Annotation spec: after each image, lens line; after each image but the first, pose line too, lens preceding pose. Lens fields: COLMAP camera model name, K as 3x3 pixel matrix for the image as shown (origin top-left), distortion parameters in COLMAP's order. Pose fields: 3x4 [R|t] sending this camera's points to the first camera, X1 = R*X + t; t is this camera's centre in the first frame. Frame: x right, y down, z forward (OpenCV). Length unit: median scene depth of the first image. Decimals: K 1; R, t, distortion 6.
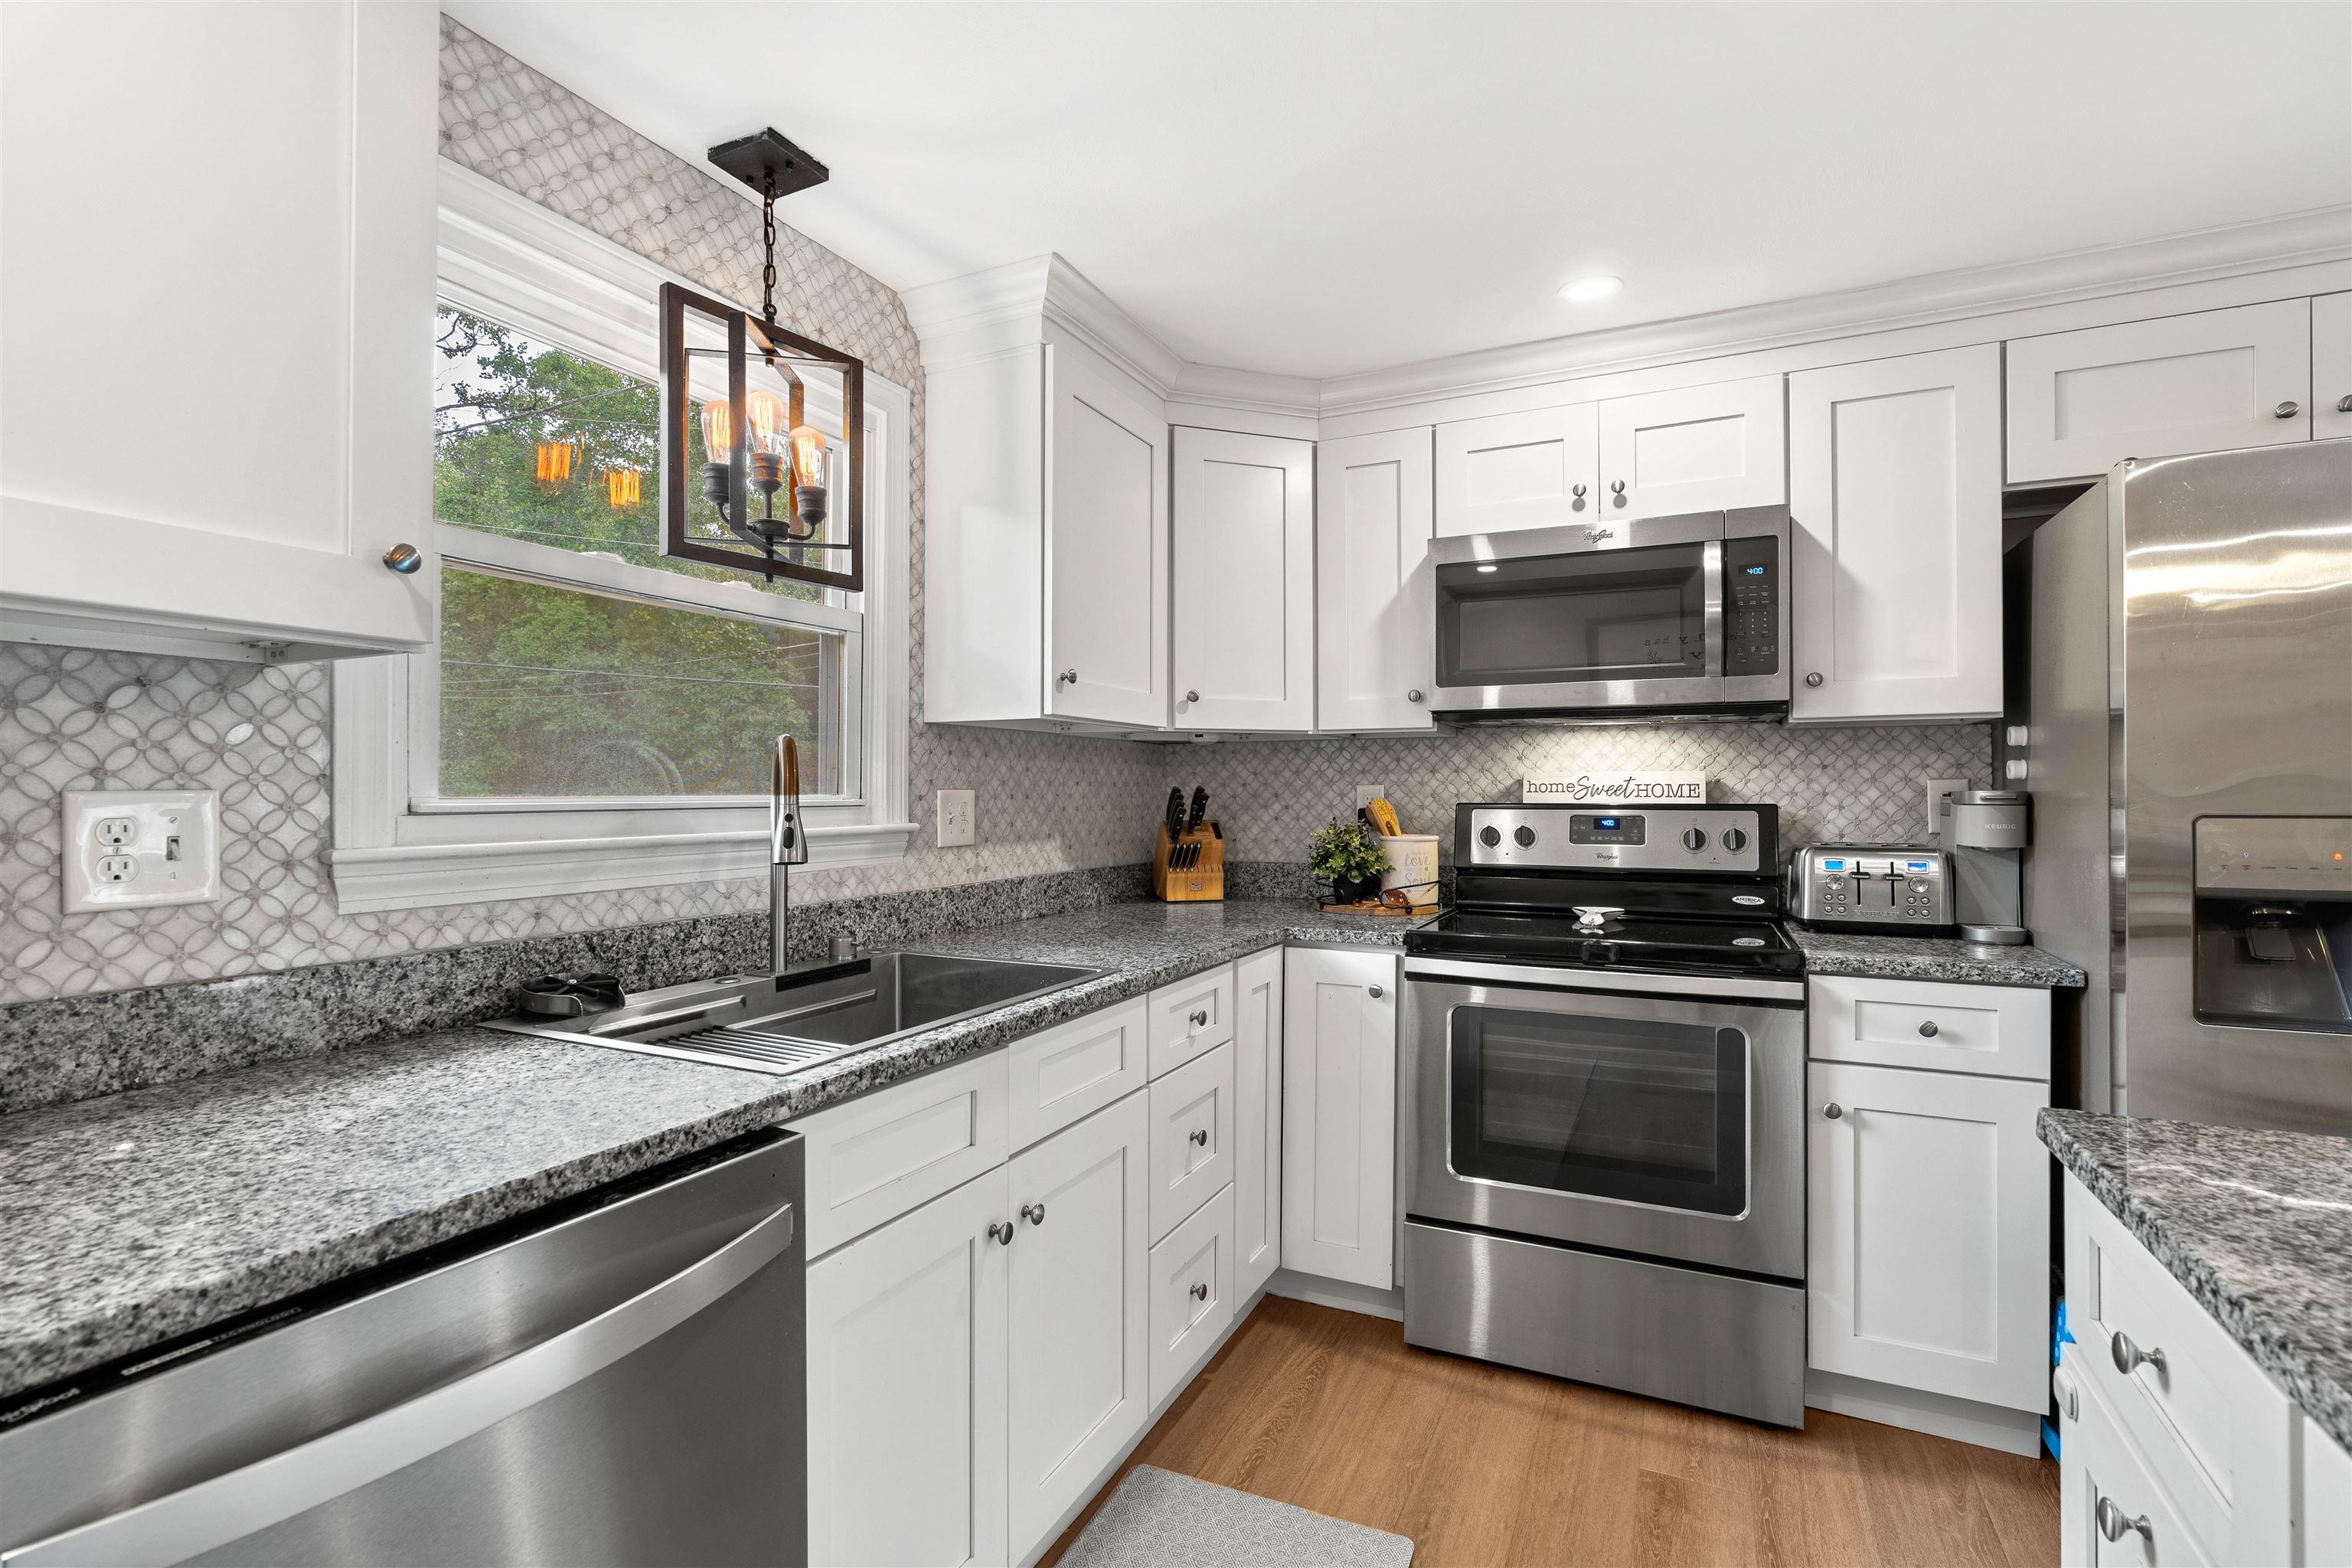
lens RADIAL K [[1073.8, 0, 1179.3], [0, 1073.8, 780.8], [0, 0, 1]] dist [-0.012873, 0.005691]
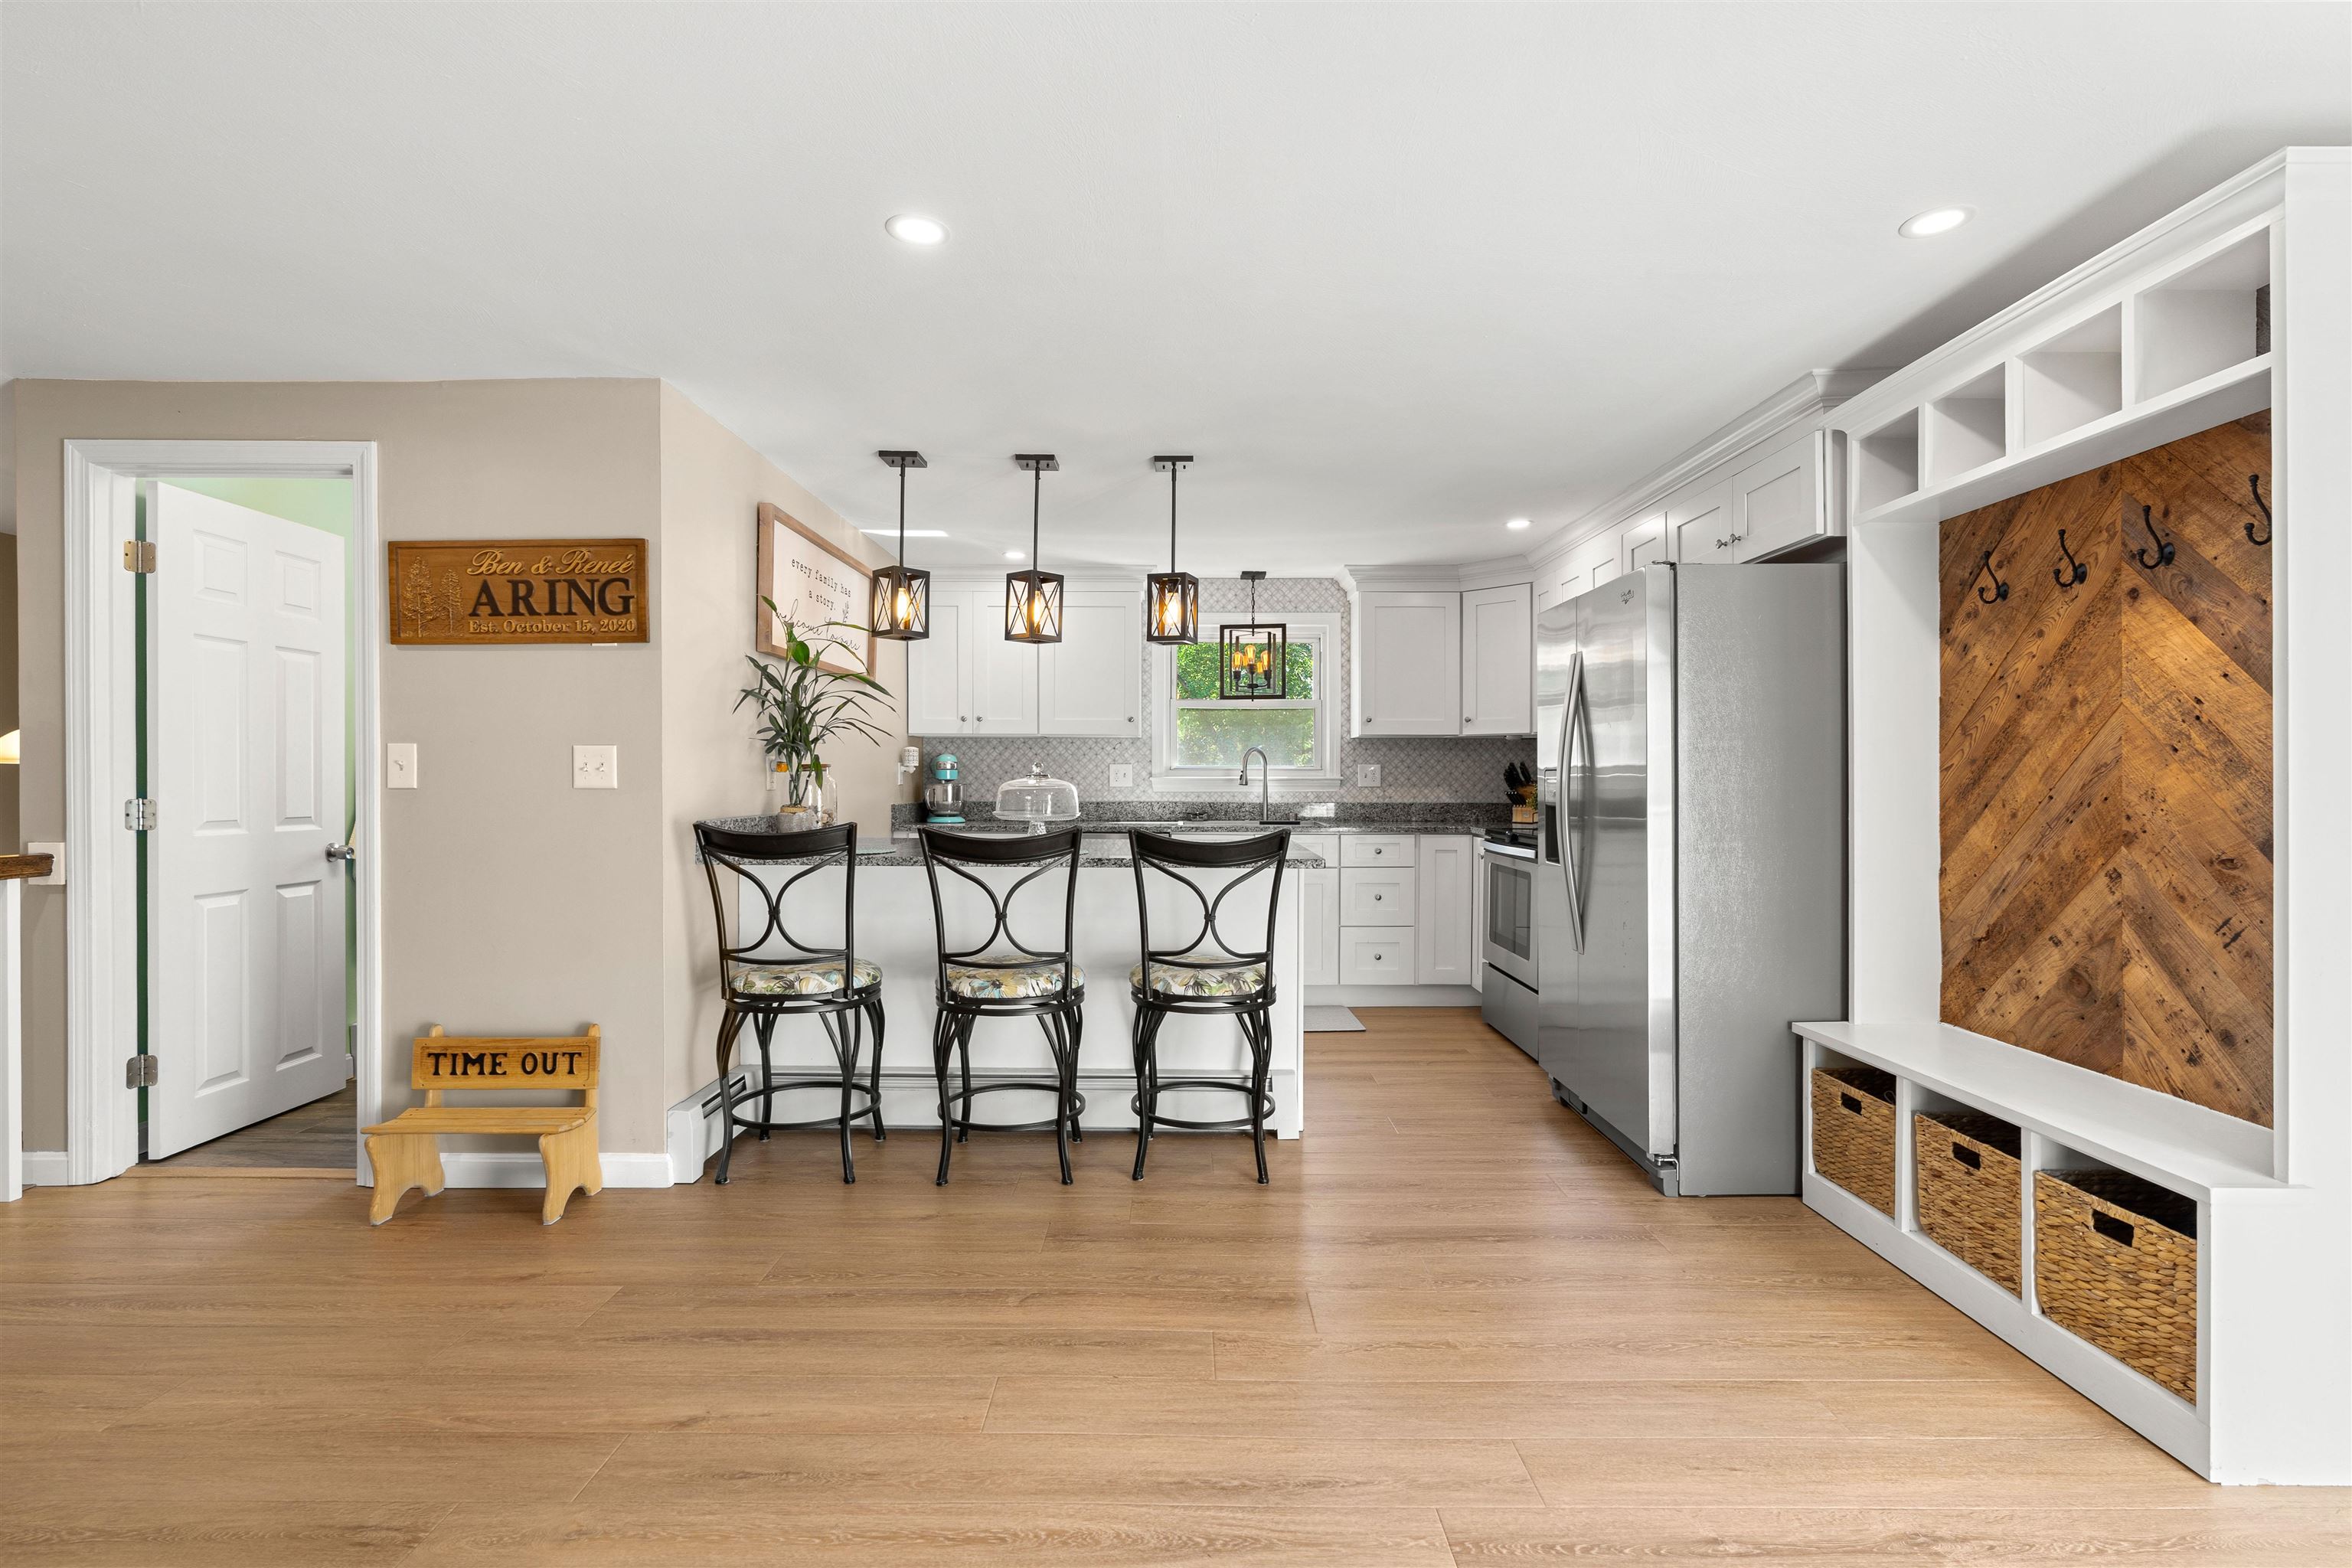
lens RADIAL K [[1073.8, 0, 1184.9], [0, 1073.8, 777.0], [0, 0, 1]] dist [-0.012873, 0.005691]
pose [[0.442378, 0.004385, -0.896818, 2.122374], [0.005388, 0.999957, 0.007547, 0.019276], [0.896813, -0.008171, 0.442335, -0.565627]]
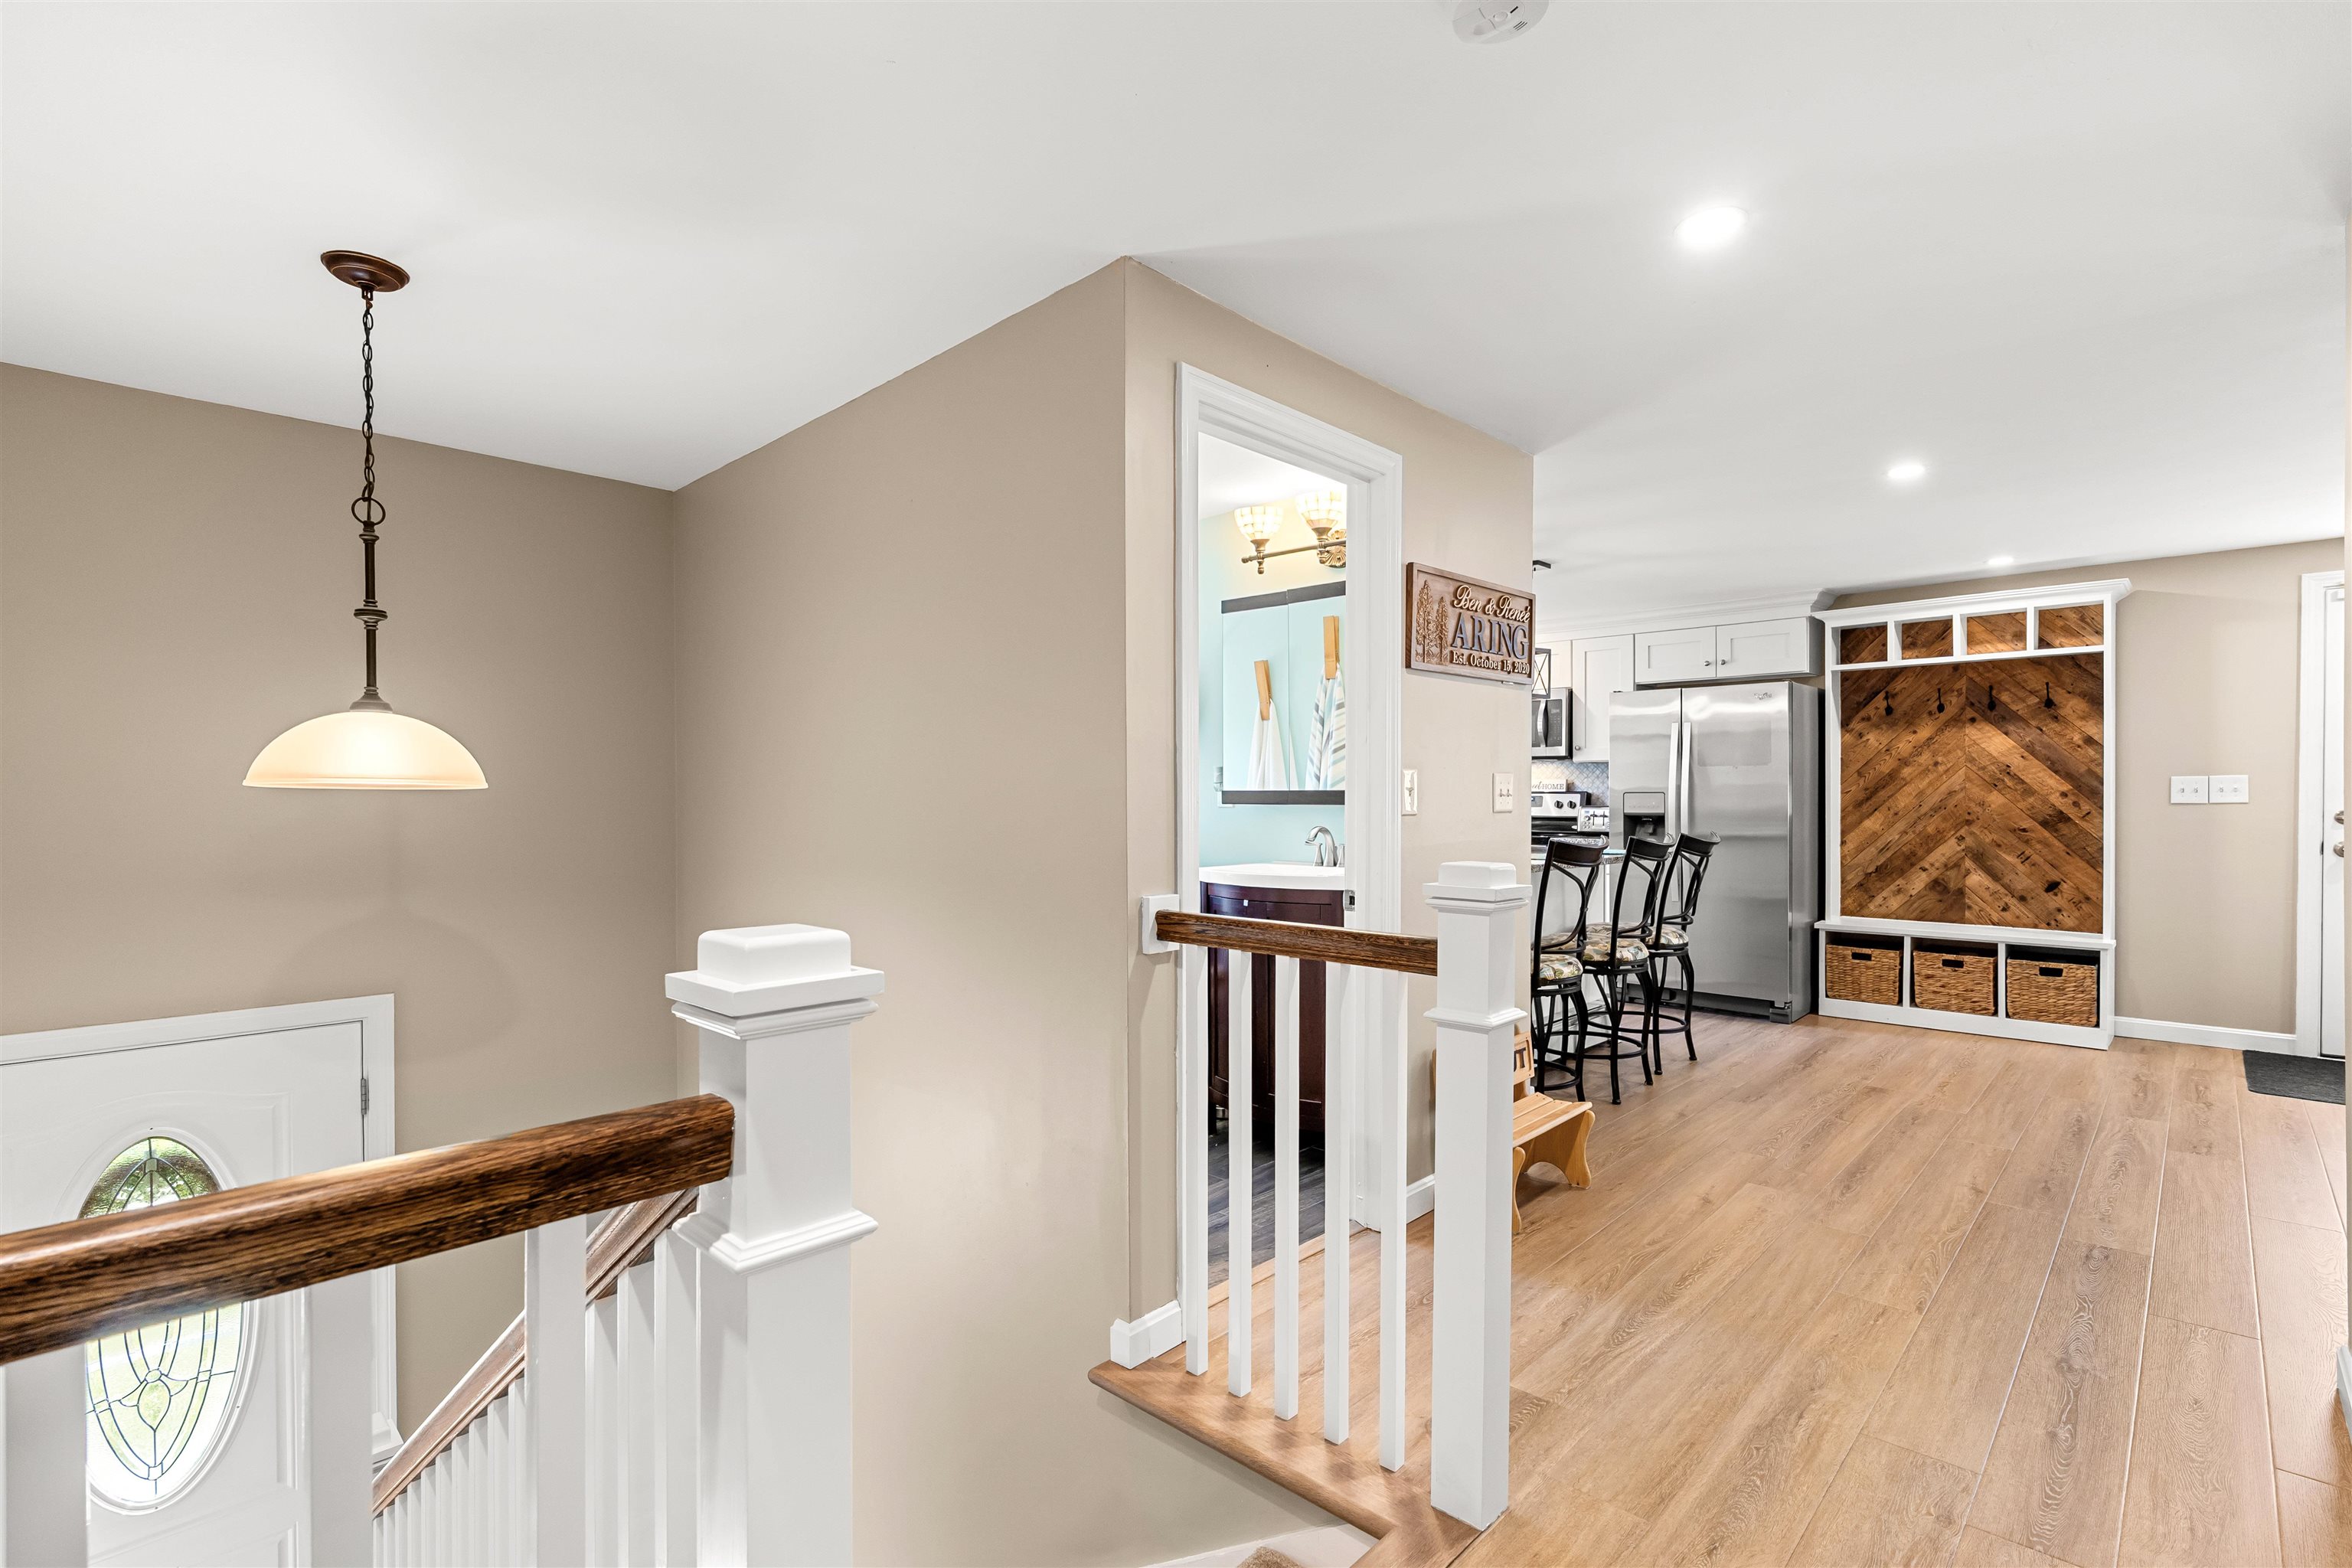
lens RADIAL K [[1073.8, 0, 1181.6], [0, 1073.8, 779.5], [0, 0, 1]] dist [-0.012873, 0.005691]
pose [[0.951140, -0.002072, -0.308755, 0.515322], [0.001006, 0.999993, -0.003609, -0.001116], [0.308760, 0.003122, 0.951135, -2.329746]]
